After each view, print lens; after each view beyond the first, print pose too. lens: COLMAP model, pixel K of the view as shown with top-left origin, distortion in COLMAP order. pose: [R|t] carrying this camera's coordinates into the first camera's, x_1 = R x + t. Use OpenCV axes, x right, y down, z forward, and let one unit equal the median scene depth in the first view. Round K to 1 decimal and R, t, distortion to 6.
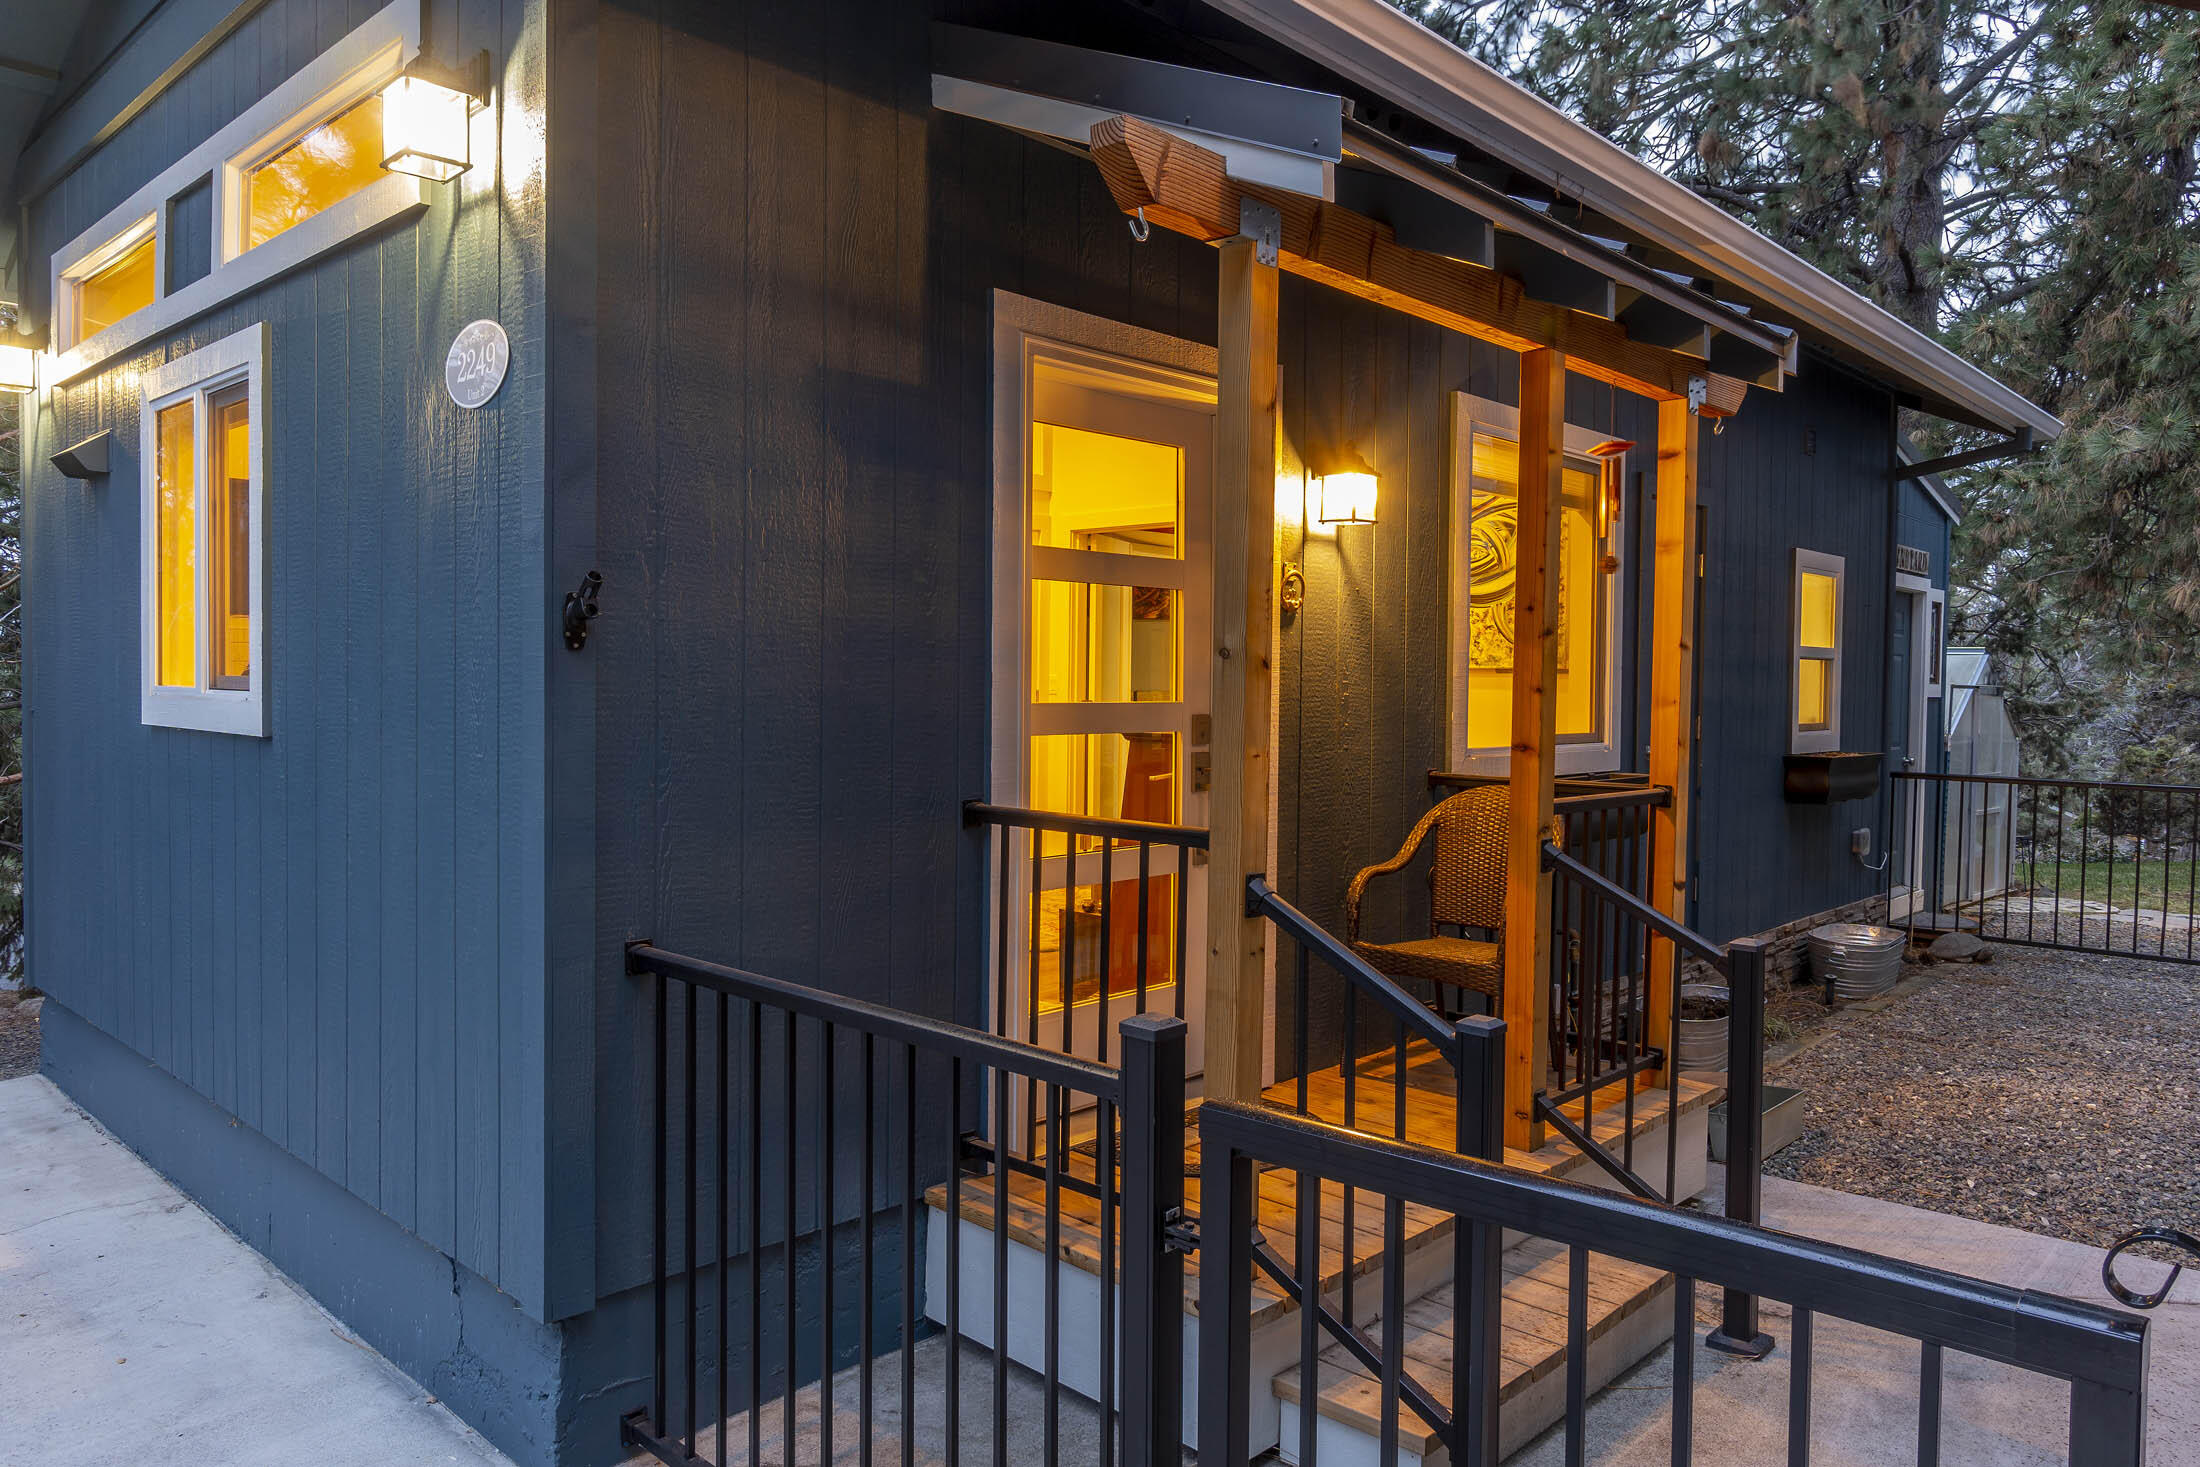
lens RADIAL K [[1487.1, 0, 1100.0], [0, 1487.1, 733.5], [0, 0, 1]] dist [-0.002155, 0.002790]
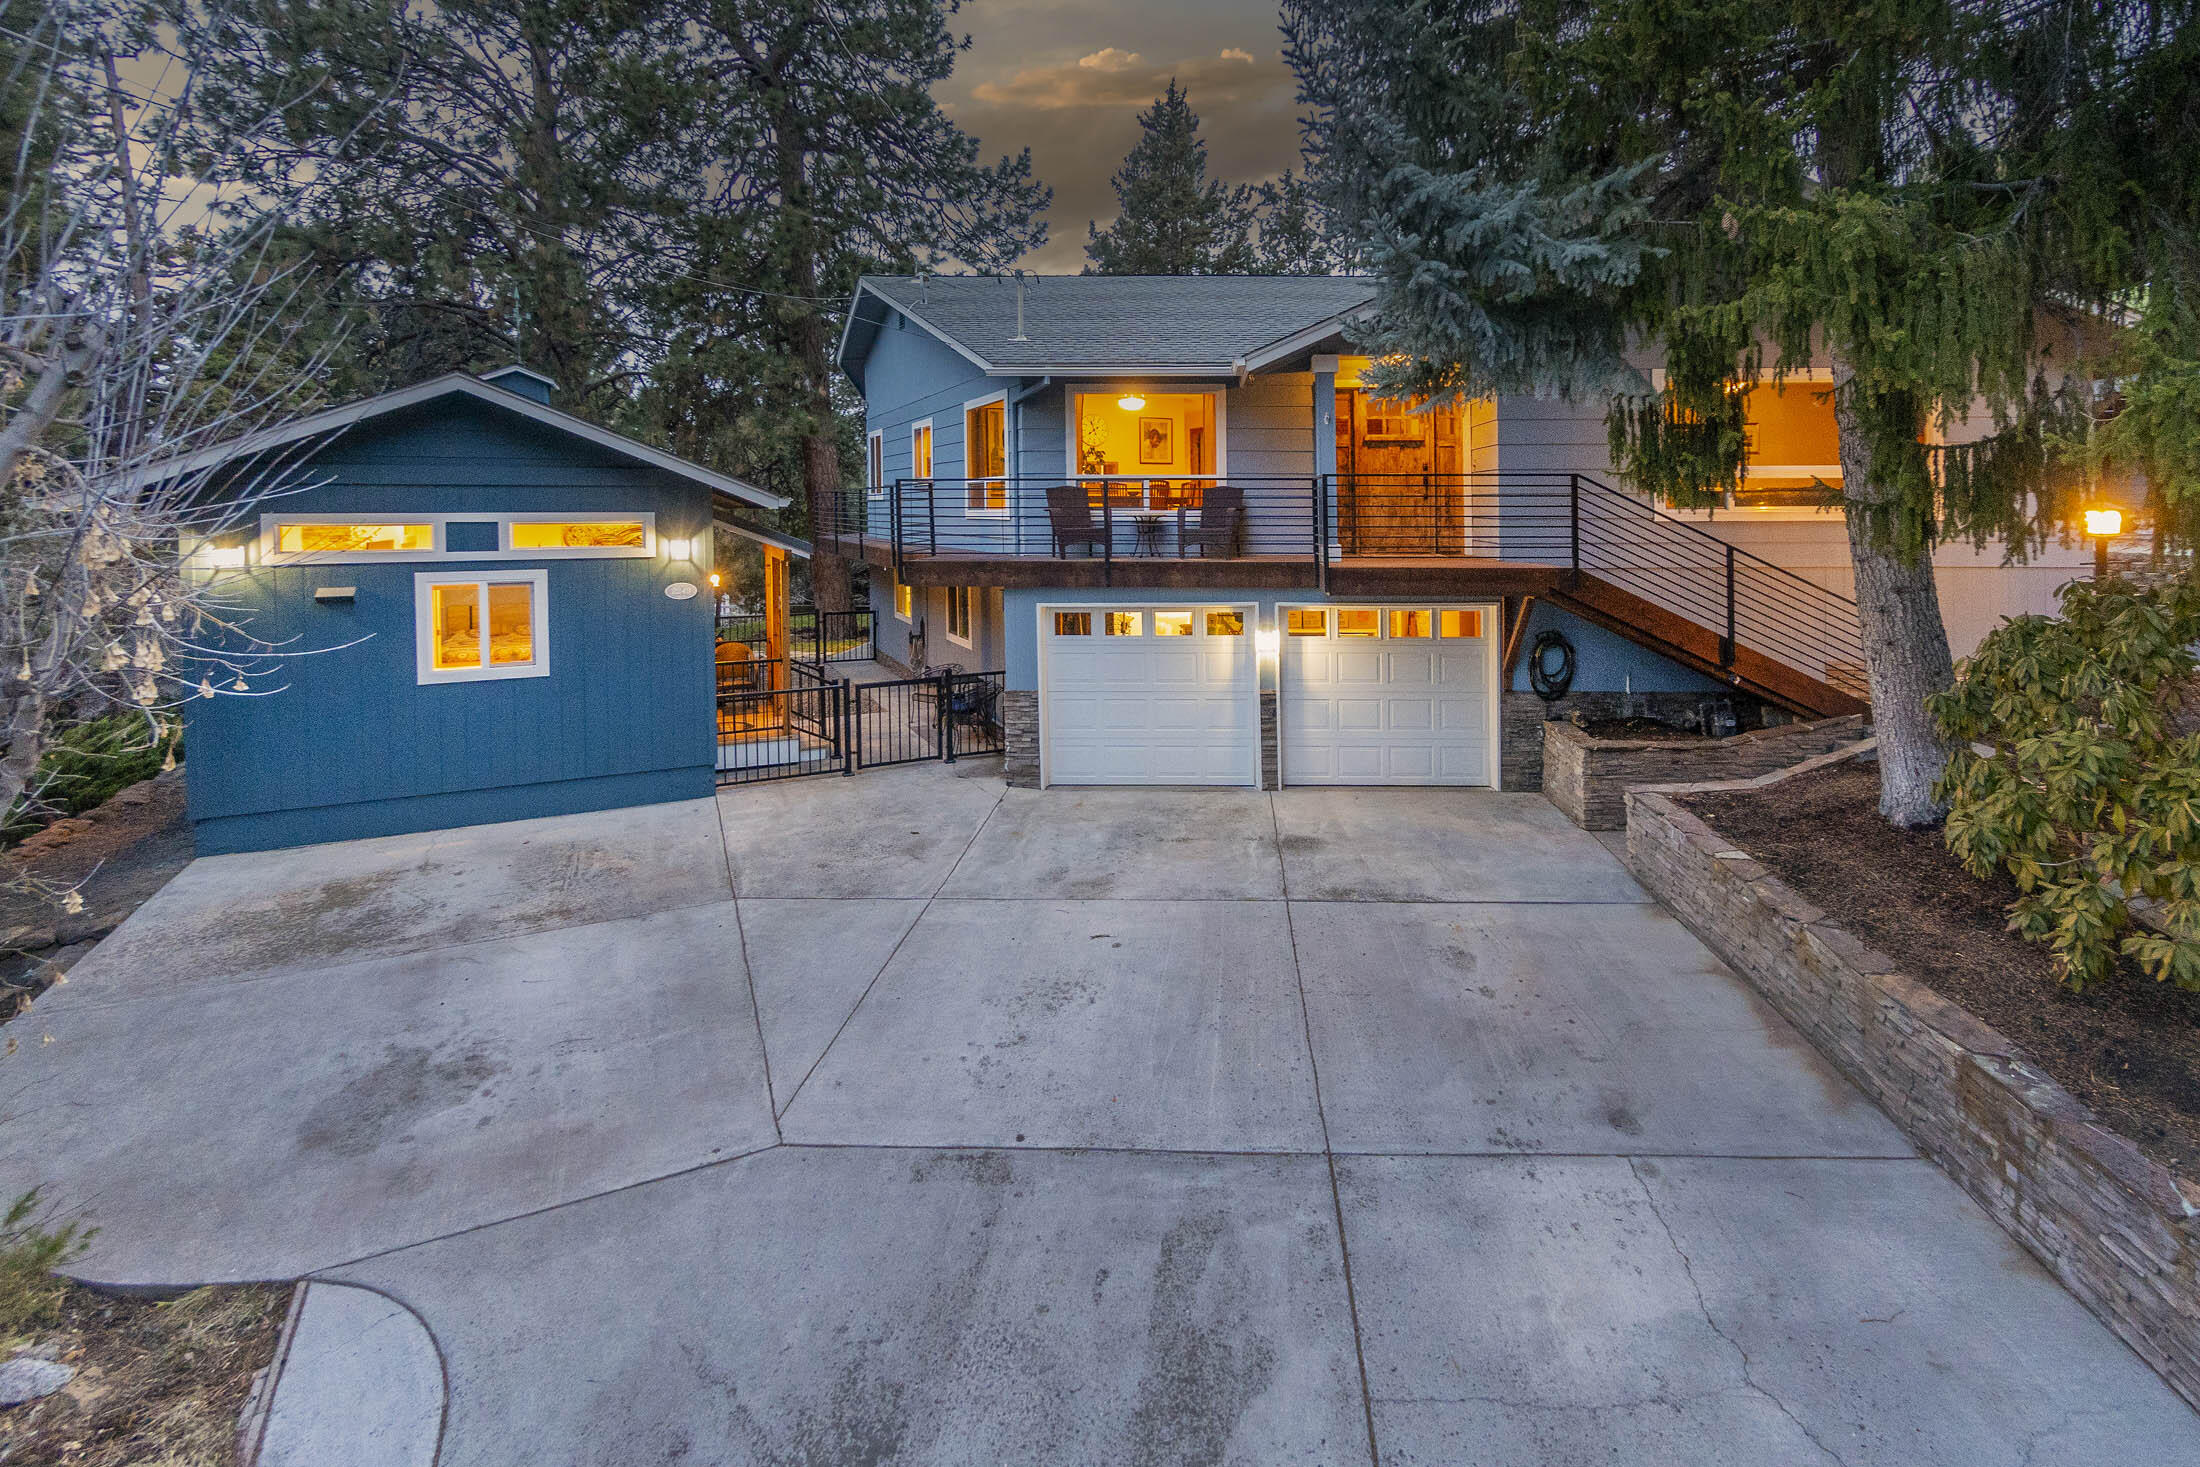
lens RADIAL K [[951.3, 0, 1100.0], [0, 951.3, 733.5], [0, 0, 1]] dist [-0.000919, -0.000082]
pose [[0.348785, -0.216201, 0.911924, -1.992782], [0.051963, 0.975992, 0.211516, -0.258517], [-0.935761, -0.026387, 0.351646, -1.004529]]
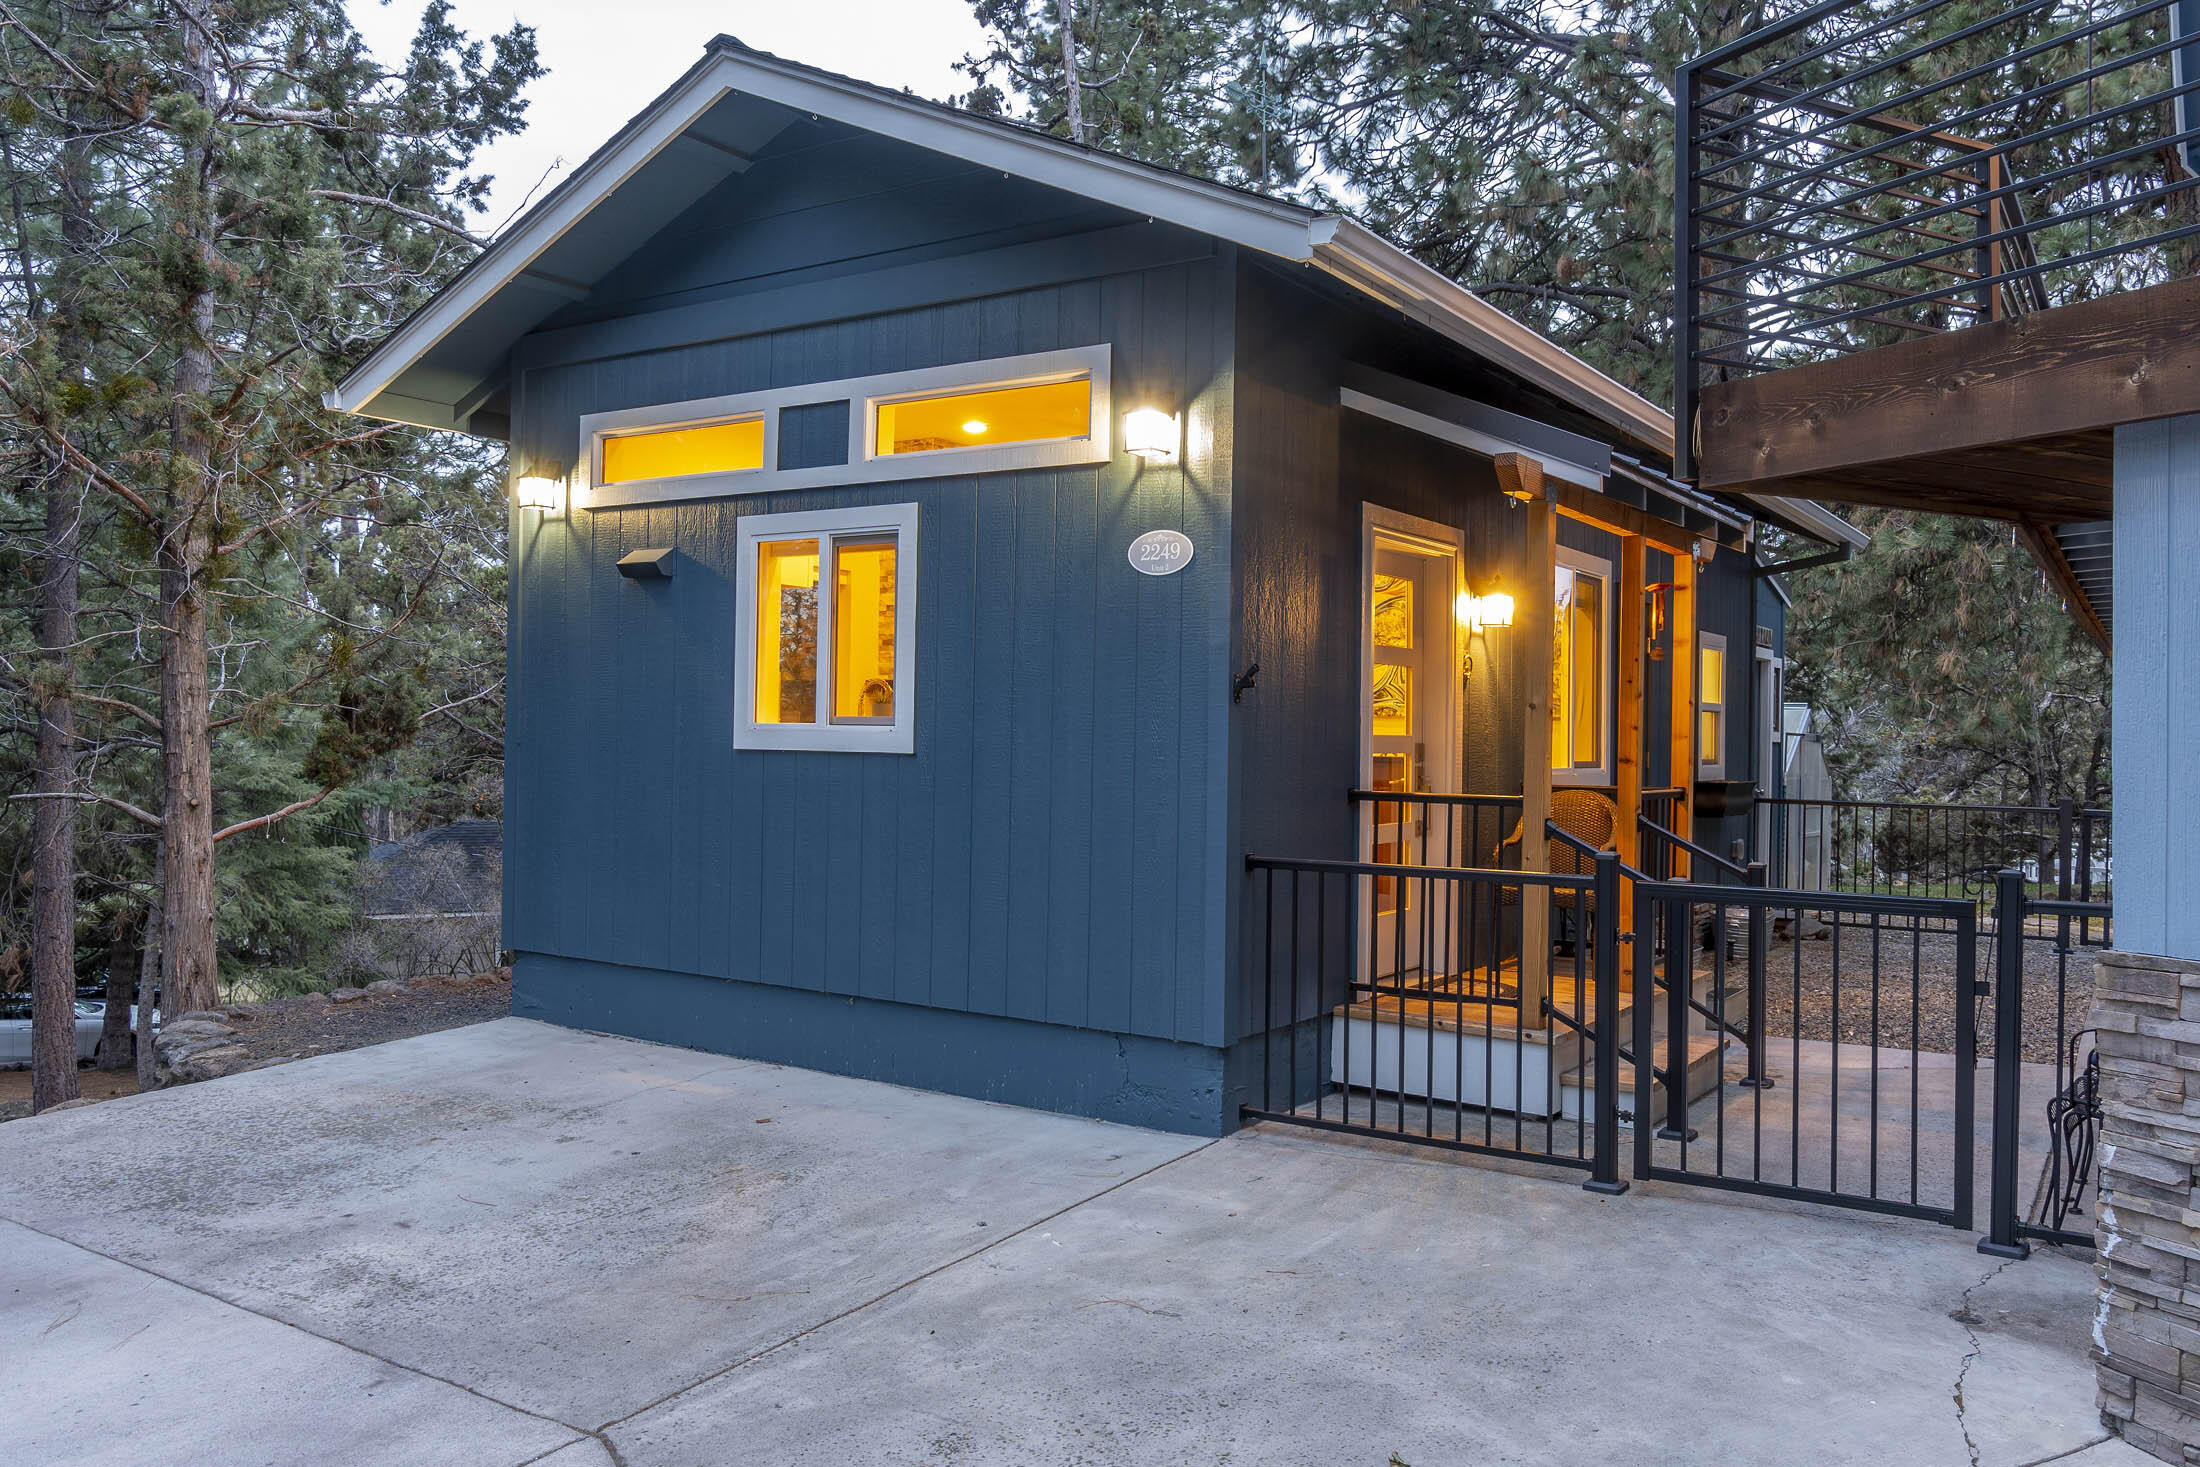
lens RADIAL K [[1690.0, 0, 1100.0], [0, 1690.0, 733.5], [0, 0, 1]] dist [0.007565, -0.000178]
pose [[0.985493, 0.002878, 0.169691, -0.565103], [0.003216, 0.999360, -0.035626, 0.040155], [-0.169684, 0.035655, 0.984853, -0.730652]]
